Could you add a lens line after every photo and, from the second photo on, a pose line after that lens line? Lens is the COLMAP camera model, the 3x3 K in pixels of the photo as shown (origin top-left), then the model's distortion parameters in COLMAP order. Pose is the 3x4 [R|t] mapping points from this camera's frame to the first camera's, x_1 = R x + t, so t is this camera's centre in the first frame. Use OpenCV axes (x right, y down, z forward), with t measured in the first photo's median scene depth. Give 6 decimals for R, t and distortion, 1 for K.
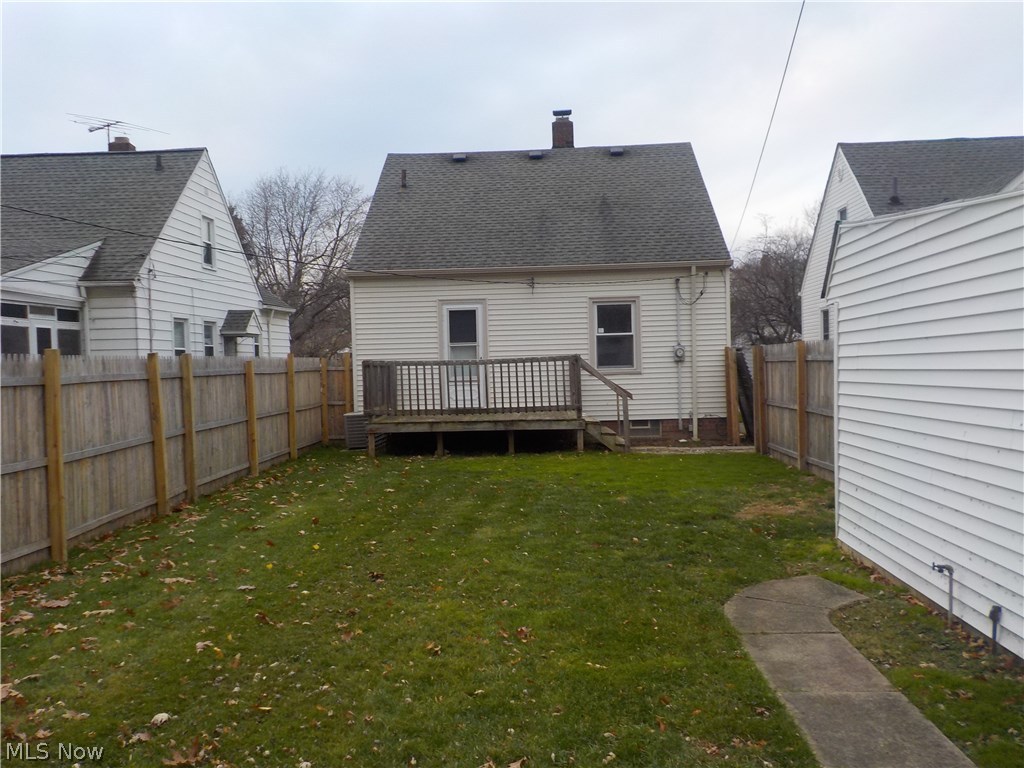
lens RADIAL K [[962.4, 0, 512.0], [0, 962.4, 384.0], [0, 0, 1]] dist [0.013865, 0.000822]
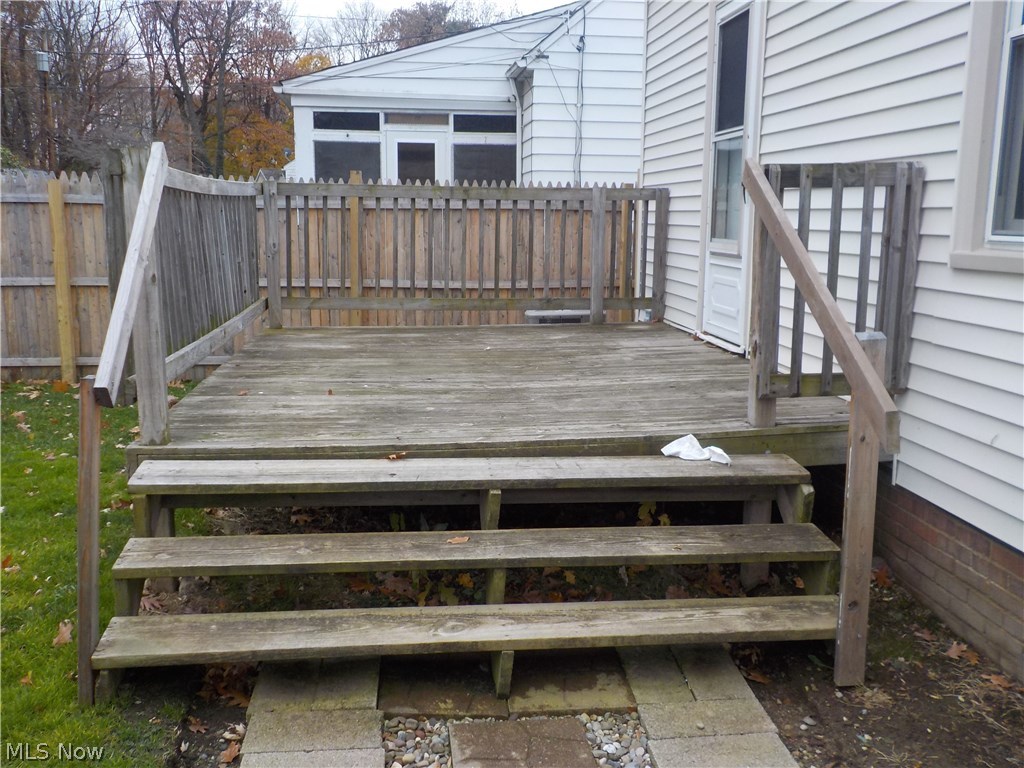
lens RADIAL K [[962.4, 0, 512.0], [0, 962.4, 384.0], [0, 0, 1]] dist [0.013865, 0.000822]
pose [[0.172807, 0.194539, -0.965553, 0.261137], [-0.035971, 0.980893, 0.191192, -0.020406], [0.984299, 0.001692, 0.176502, 0.916416]]
